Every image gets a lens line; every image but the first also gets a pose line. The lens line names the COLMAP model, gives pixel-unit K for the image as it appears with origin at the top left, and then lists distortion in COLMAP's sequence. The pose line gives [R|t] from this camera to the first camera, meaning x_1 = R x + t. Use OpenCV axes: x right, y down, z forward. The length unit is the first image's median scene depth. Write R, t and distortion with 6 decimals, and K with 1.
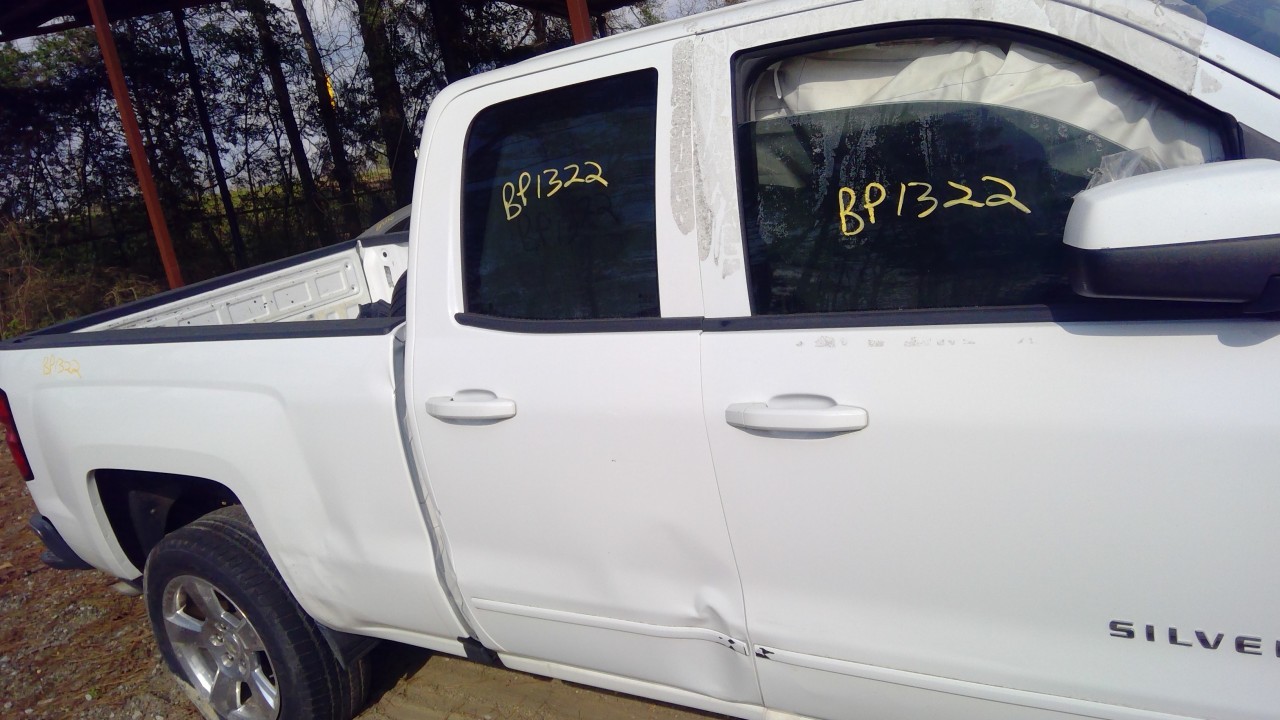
lens RADIAL K [[1013.6, 0, 634.5], [0, 1013.6, 358.2], [0, 0, 1]] dist [0.130162, -0.205087]
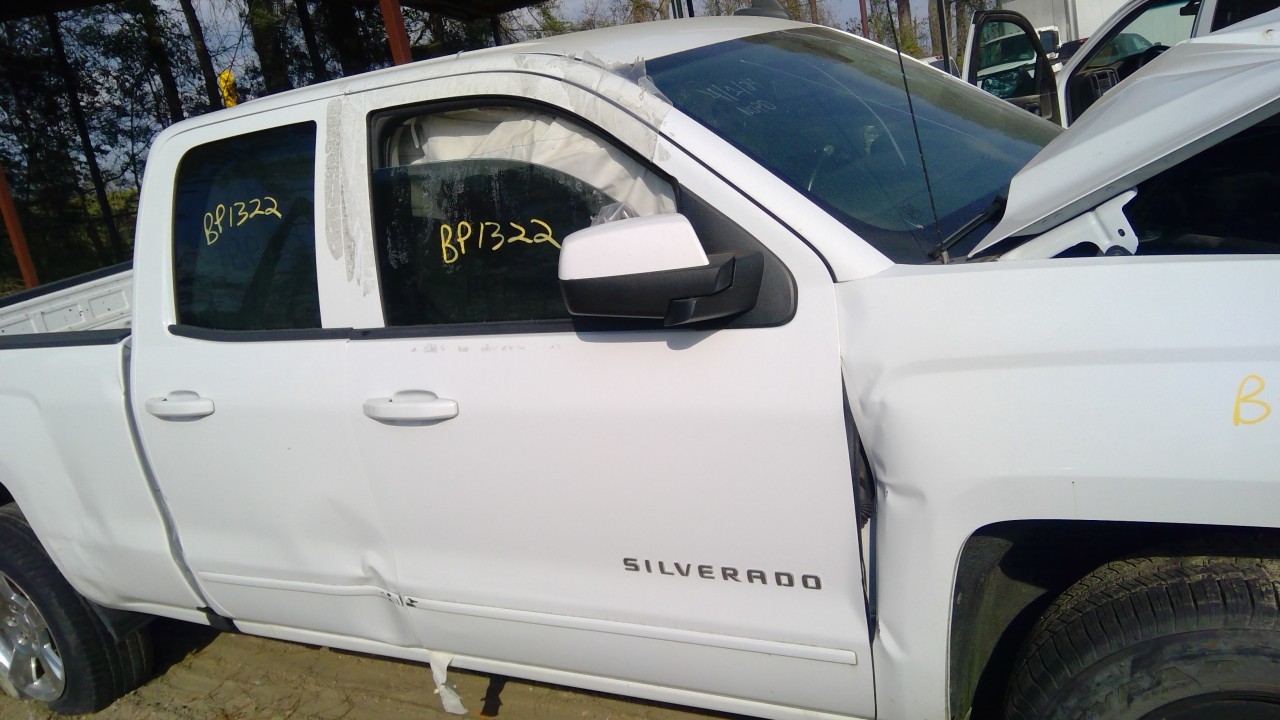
lens RADIAL K [[1013.6, 0, 634.5], [0, 1013.6, 358.2], [0, 0, 1]] dist [0.130162, -0.205087]
pose [[0.997633, -0.015107, 0.067080, 0.292944], [0.014776, 0.999876, 0.005438, -0.005555], [-0.067154, -0.004434, 0.997733, -0.220044]]
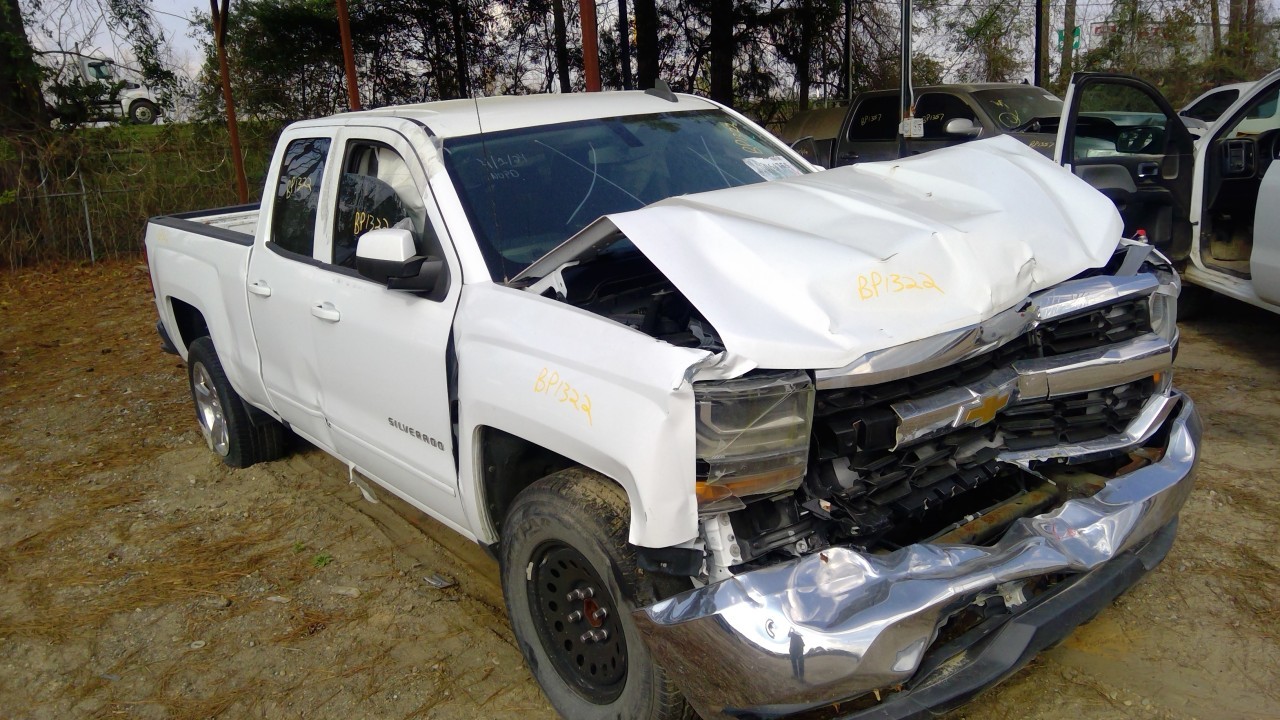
lens RADIAL K [[1013.6, 0, 634.5], [0, 1013.6, 358.2], [0, 0, 1]] dist [0.130162, -0.205087]
pose [[0.940857, 0.188817, -0.281313, 1.196247], [-0.171615, 0.981506, 0.084816, -0.124299], [0.292126, -0.031522, 0.955860, -0.767860]]
